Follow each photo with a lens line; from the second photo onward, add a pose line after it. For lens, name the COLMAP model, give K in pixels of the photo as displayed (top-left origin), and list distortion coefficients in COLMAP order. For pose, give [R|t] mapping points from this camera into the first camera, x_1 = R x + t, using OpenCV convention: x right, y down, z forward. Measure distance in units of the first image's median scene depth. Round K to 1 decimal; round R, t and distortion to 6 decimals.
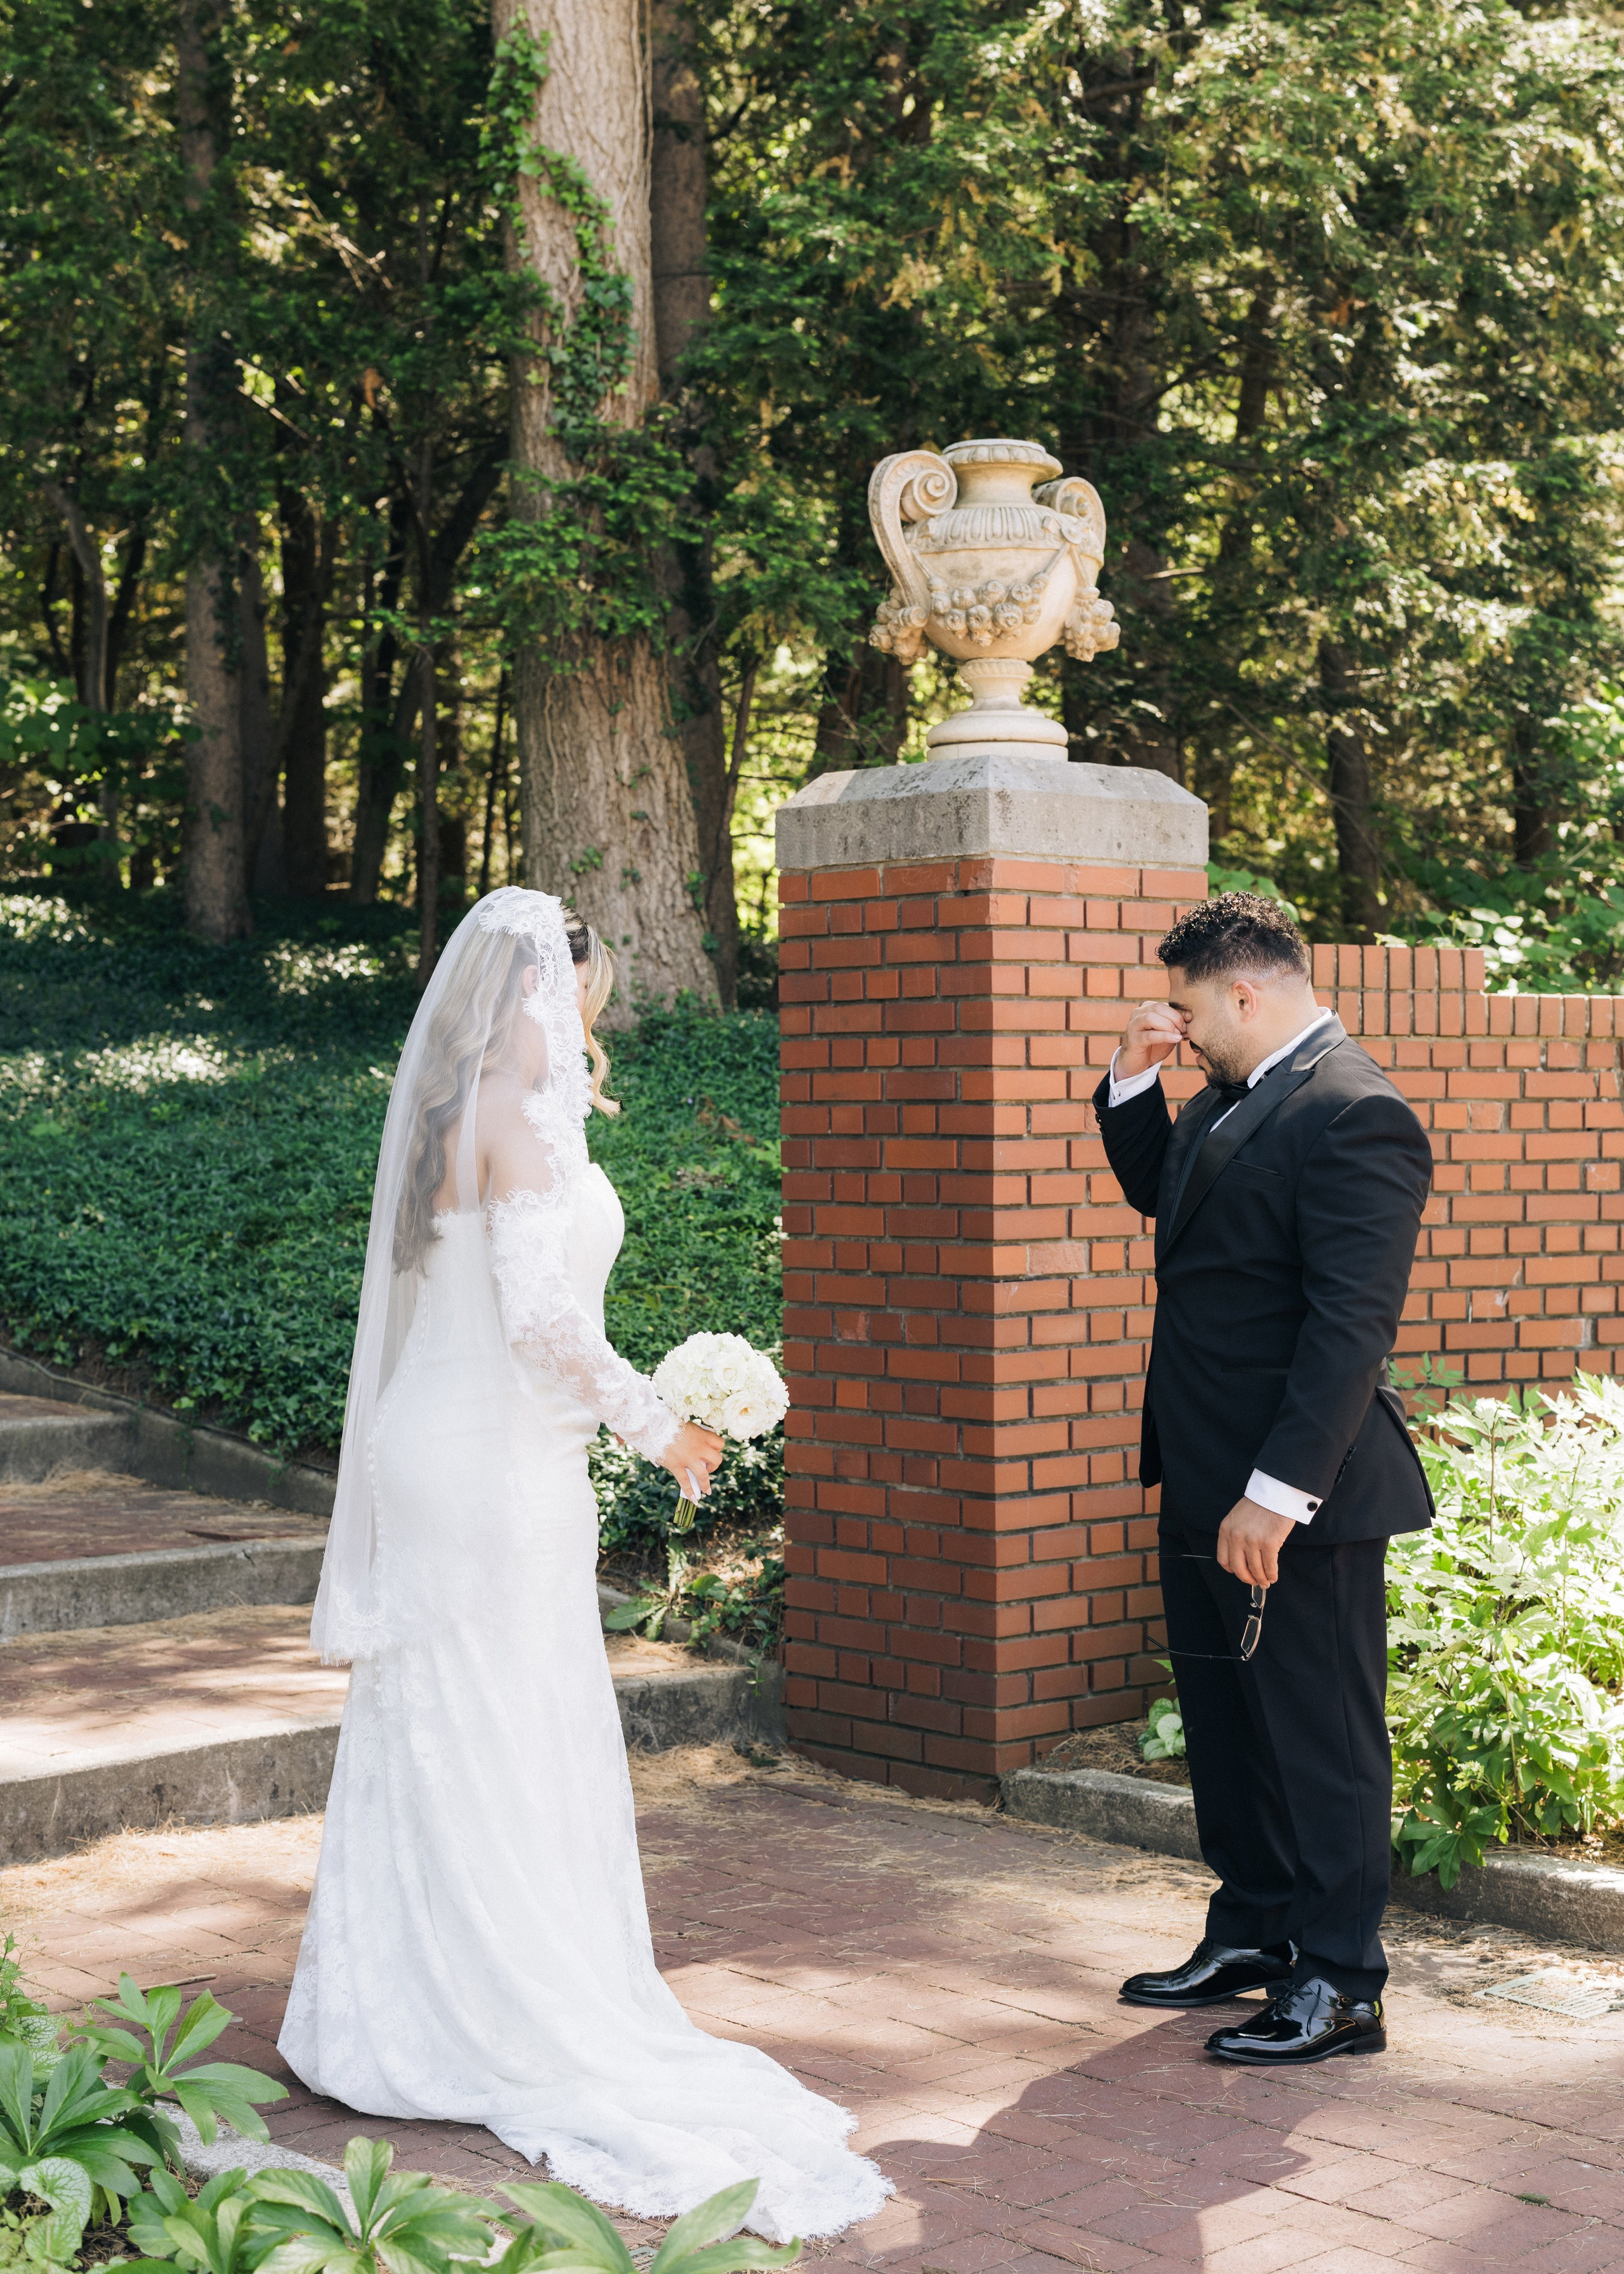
lens RADIAL K [[3501.5, 0, 843.8], [0, 3501.5, 1081.3], [0, 0, 1]] dist [0.027518, 0.084718]
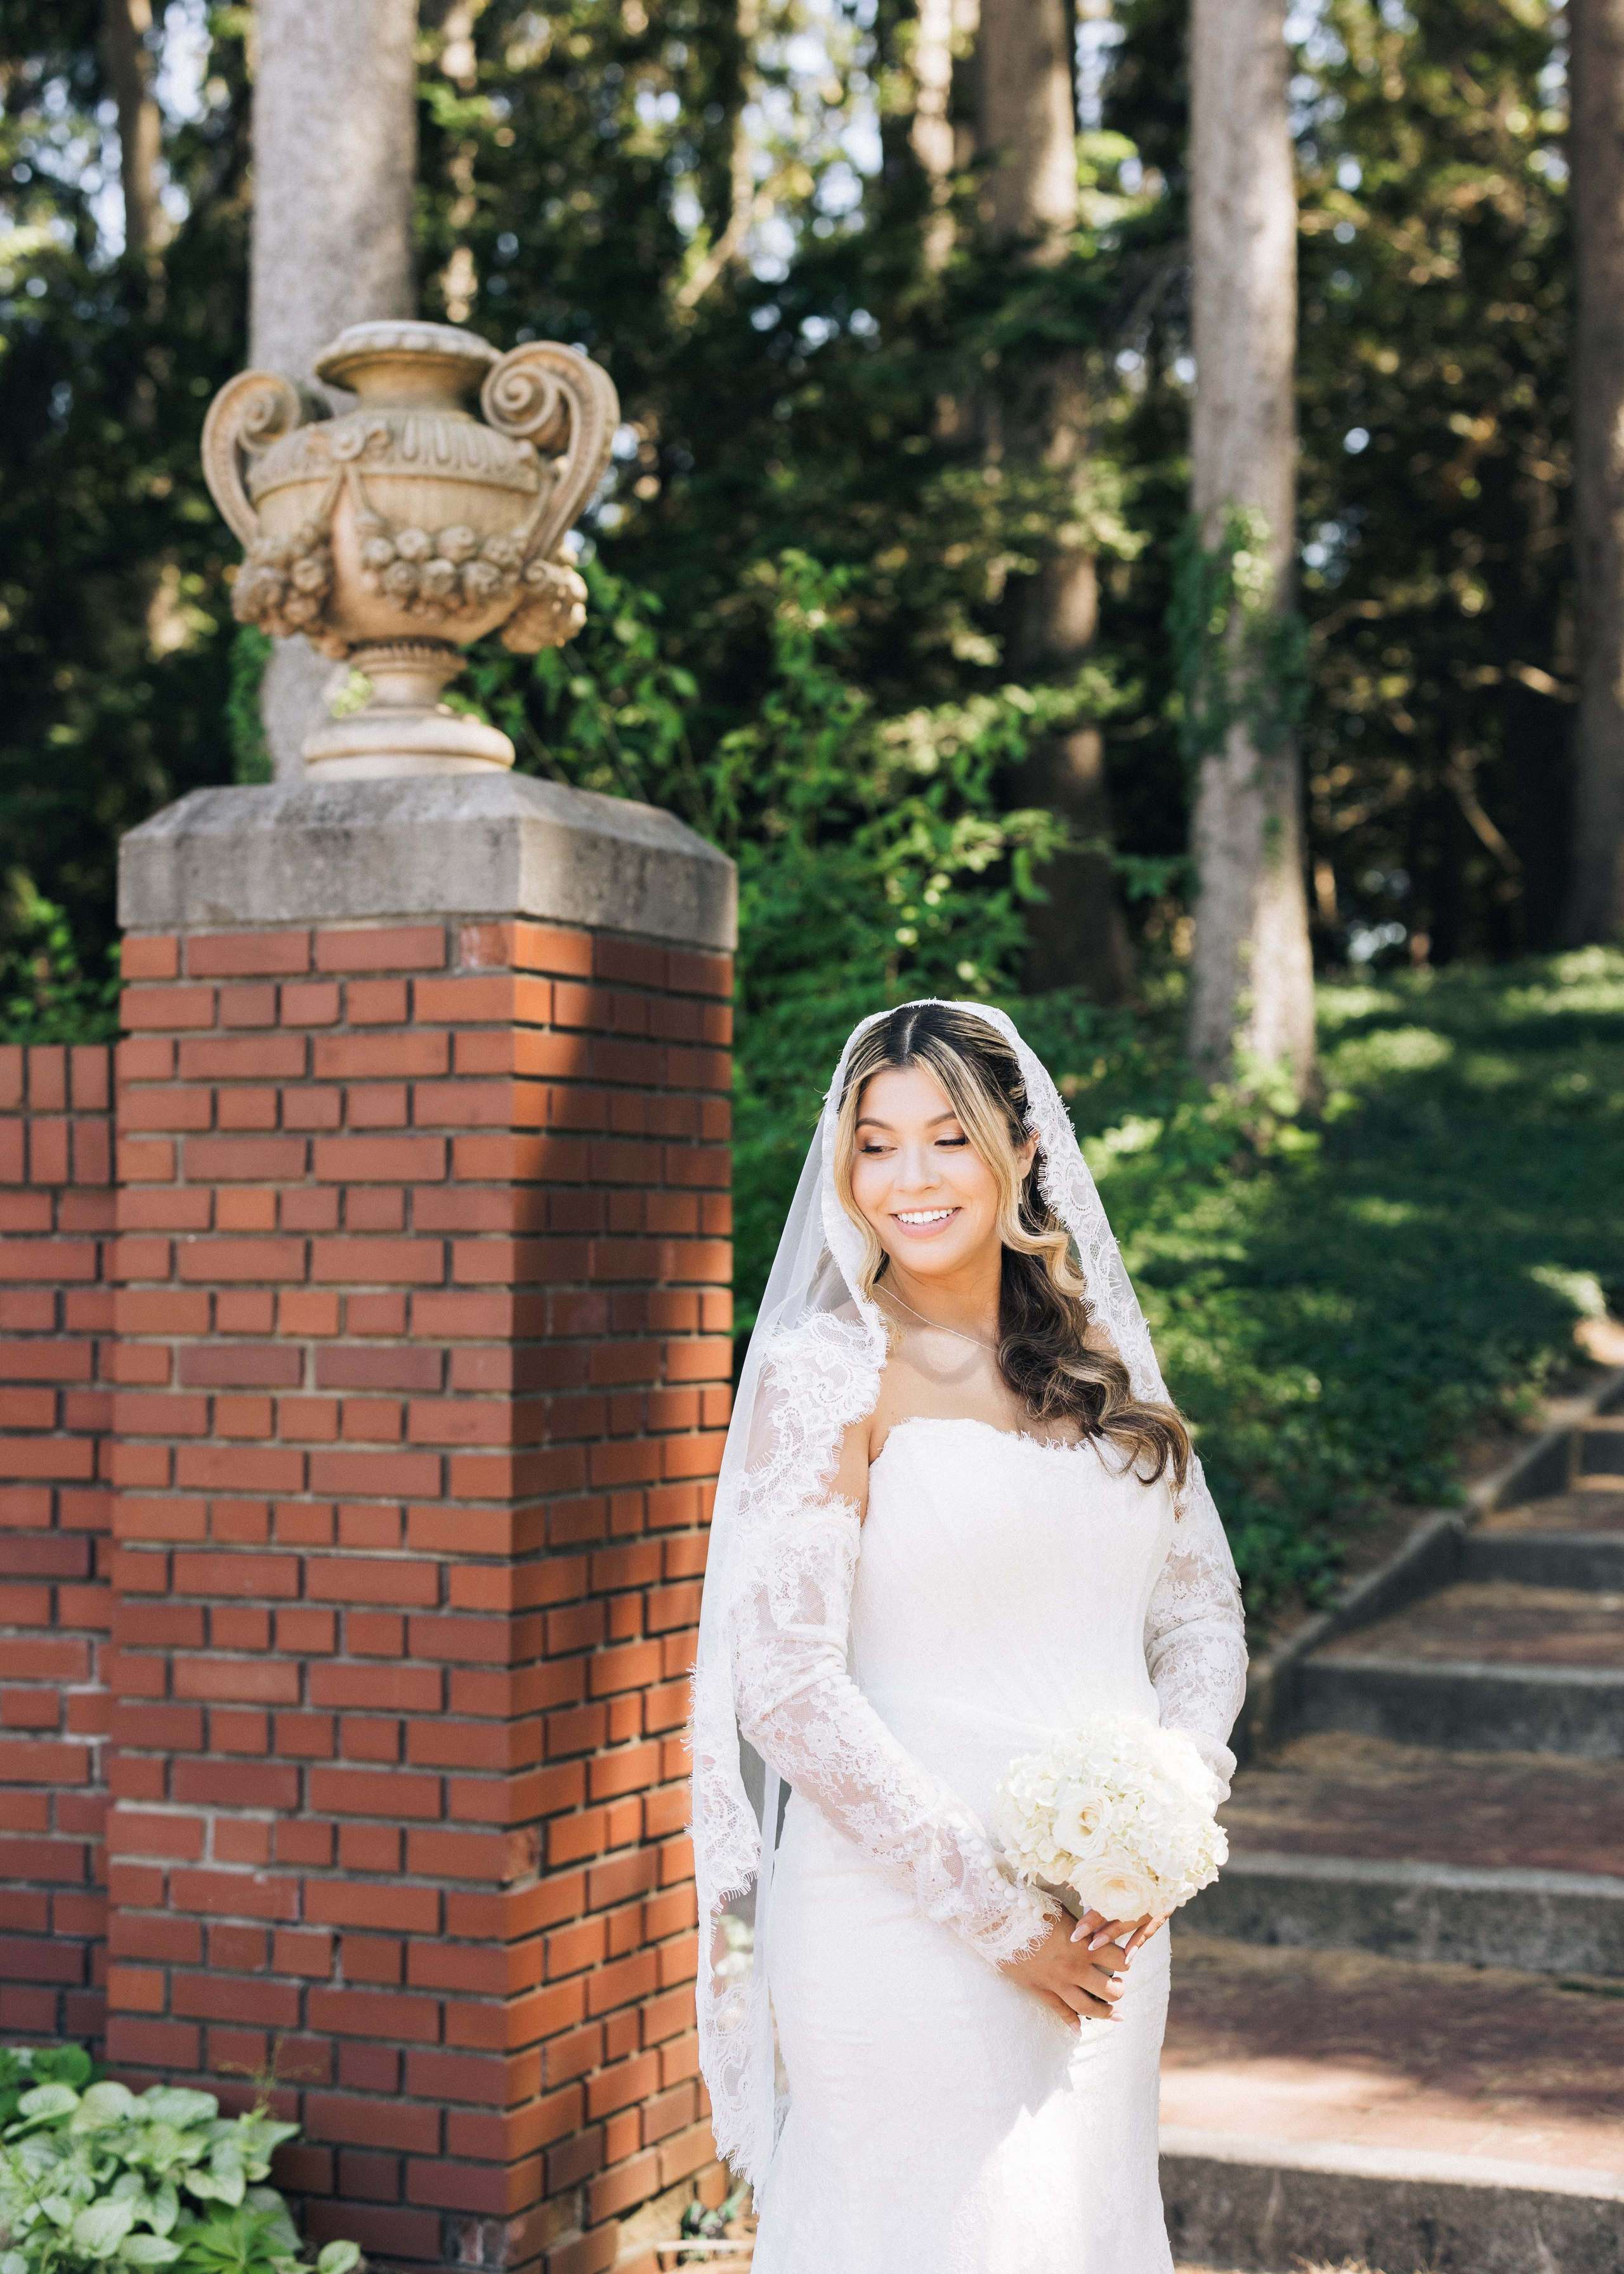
lens RADIAL K [[3517.6, 0, 814.4], [0, 3517.6, 1036.1], [0, 0, 1]] dist [0.030340, -0.034133]
pose [[0.336875, -0.048145, -0.940318, 0.406947], [0.007962, 0.998802, -0.048287, -0.011315], [0.941516, 0.008780, 0.336854, 0.542825]]
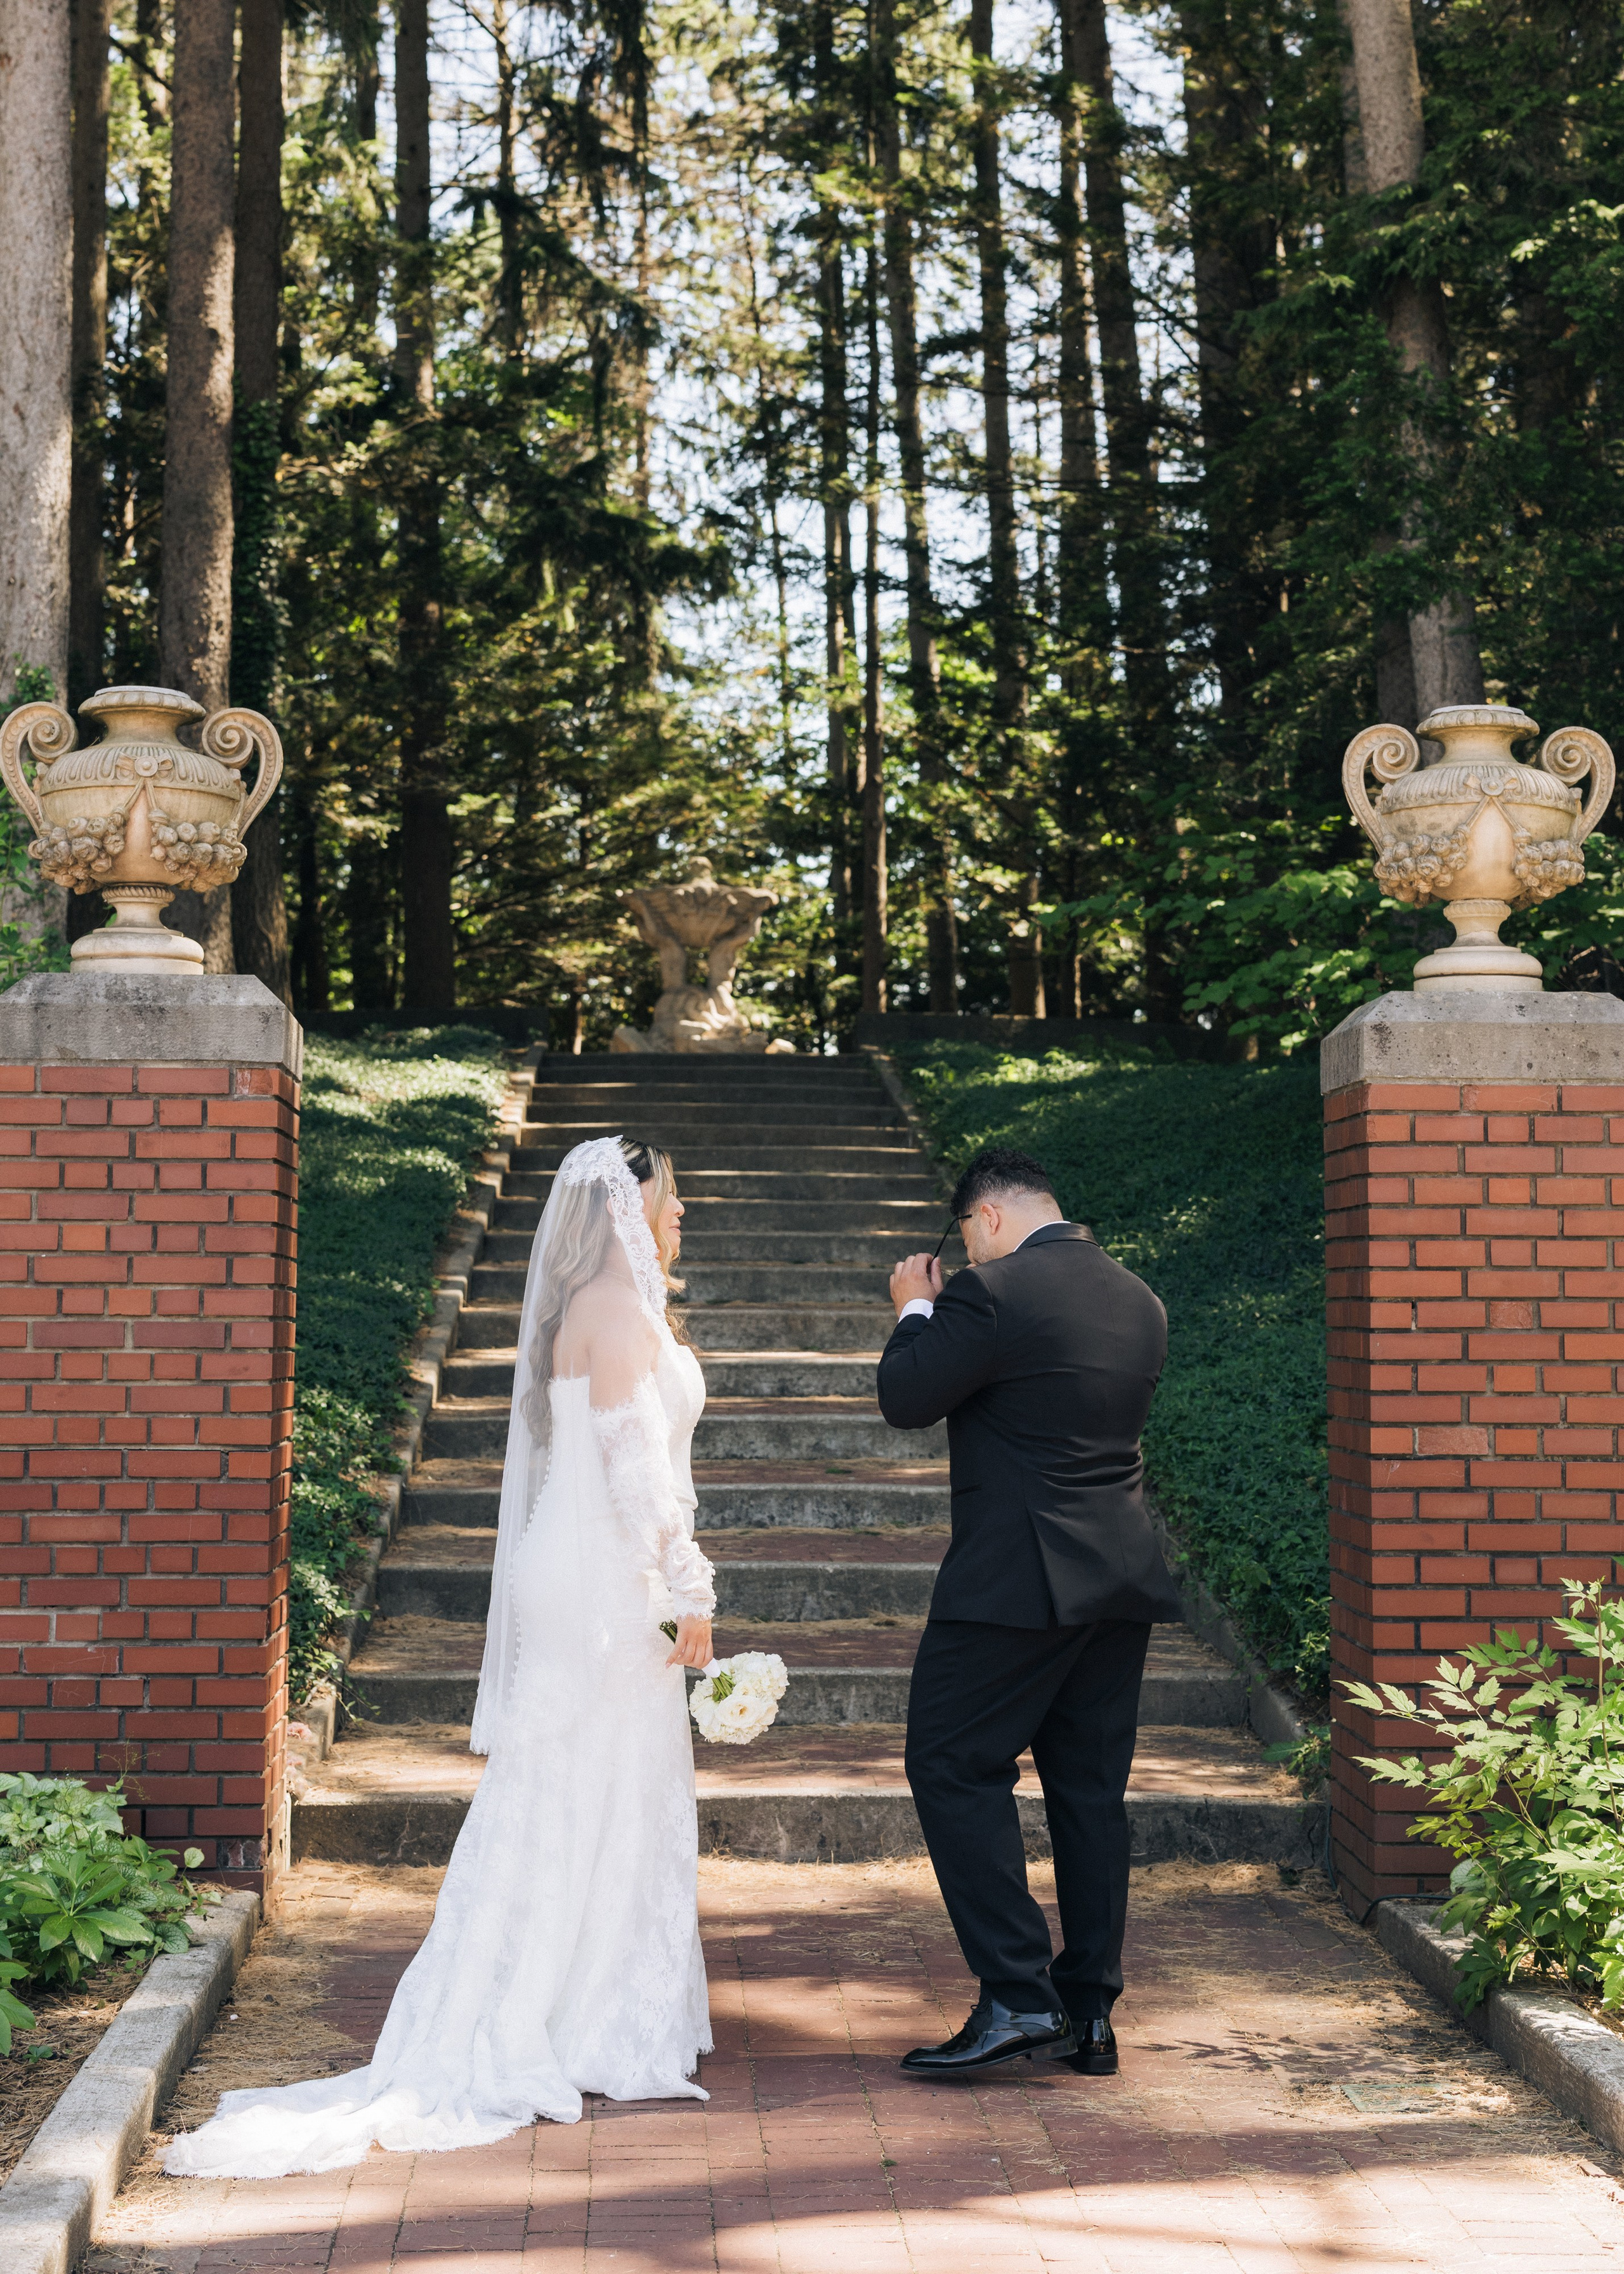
lens RADIAL K [[3859.1, 0, 797.8], [0, 3859.1, 1002.3], [0, 0, 1]] dist [0.013132, 0.150122]
pose [[0.747335, -0.043871, -0.662998, 0.683269], [-0.003091, 0.997578, -0.069495, -0.002356], [0.664441, 0.053986, 0.745389, -0.053549]]
